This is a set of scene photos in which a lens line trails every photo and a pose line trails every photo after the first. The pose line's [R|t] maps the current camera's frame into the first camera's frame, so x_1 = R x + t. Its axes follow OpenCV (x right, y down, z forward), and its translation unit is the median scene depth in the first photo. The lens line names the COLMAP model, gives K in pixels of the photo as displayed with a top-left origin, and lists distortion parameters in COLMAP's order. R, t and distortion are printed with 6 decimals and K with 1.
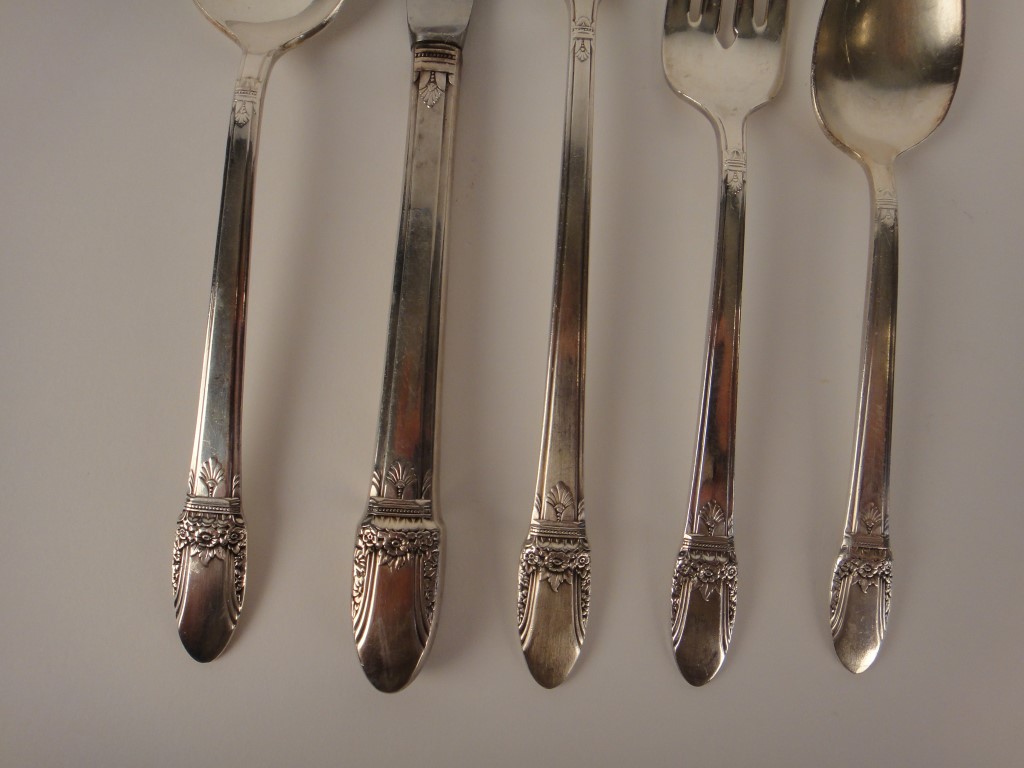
lens RADIAL K [[745.7, 0, 520.6], [0, 745.7, 388.7], [0, 0, 1]] dist [0.024906, -0.003268]
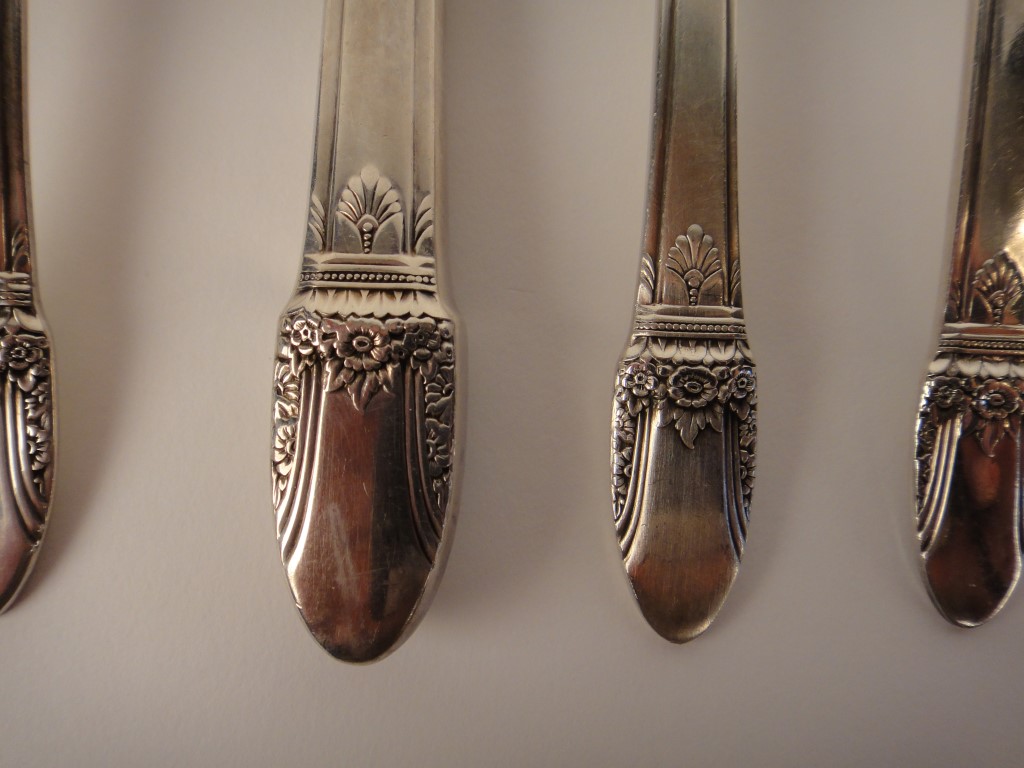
lens RADIAL K [[745.7, 0, 509.6], [0, 745.7, 383.6], [0, 0, 1]] dist [0.024906, -0.003268]
pose [[0.999041, -0.033739, 0.027919, -0.085760], [0.033393, 0.999361, 0.012759, 0.220205], [-0.028332, -0.011815, 0.999529, 0.513447]]
